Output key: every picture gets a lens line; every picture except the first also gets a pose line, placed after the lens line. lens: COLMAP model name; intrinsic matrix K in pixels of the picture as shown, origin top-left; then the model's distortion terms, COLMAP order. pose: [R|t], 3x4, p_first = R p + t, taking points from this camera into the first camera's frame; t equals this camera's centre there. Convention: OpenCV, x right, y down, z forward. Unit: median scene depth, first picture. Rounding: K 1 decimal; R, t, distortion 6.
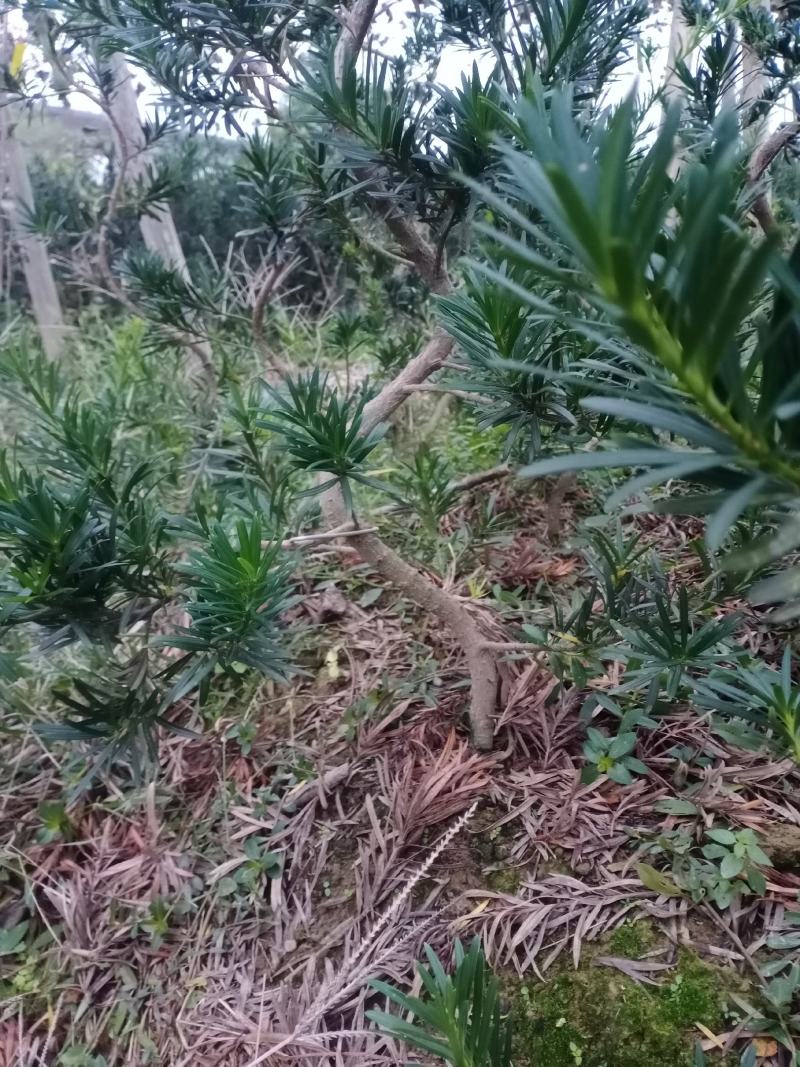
lens RADIAL K [[850.4, 0, 400.0], [0, 850.4, 533.5], [0, 0, 1]] dist [0.035279, -0.103322]
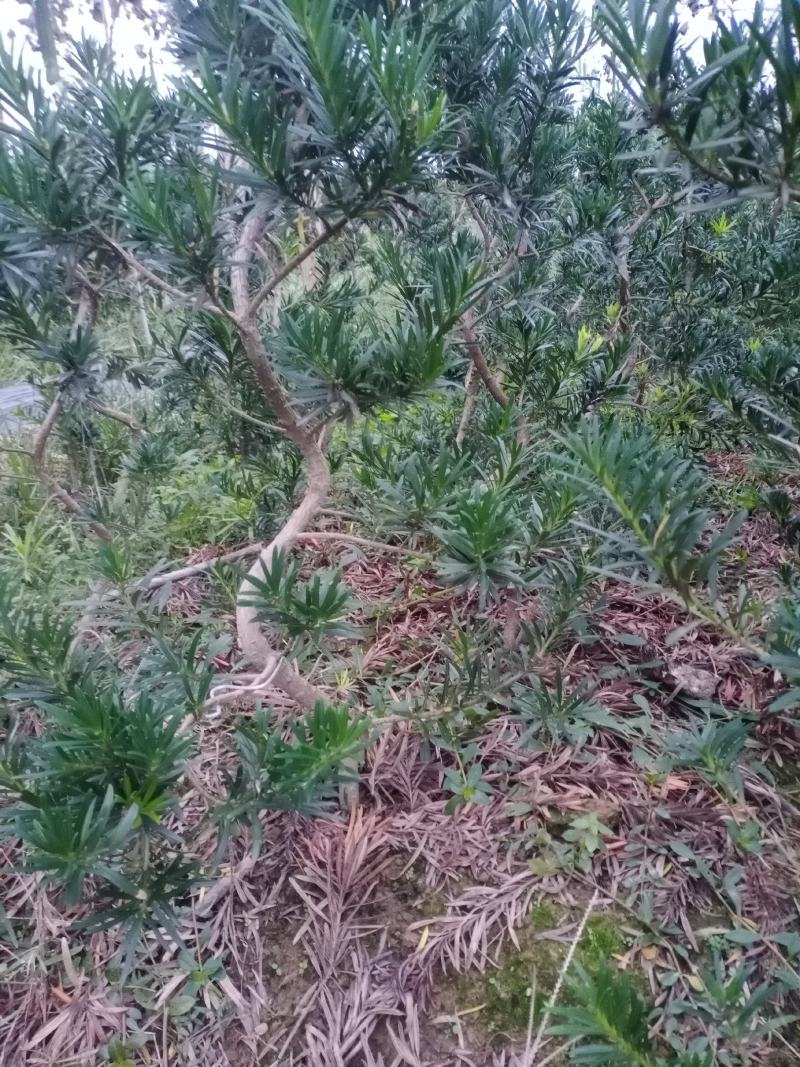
lens RADIAL K [[850.4, 0, 400.0], [0, 850.4, 533.5], [0, 0, 1]] dist [0.035279, -0.103322]
pose [[0.854684, -0.142363, 0.499247, -0.493867], [0.137760, 0.989383, 0.046291, -0.221464], [-0.500537, 0.029212, 0.865222, -0.105738]]
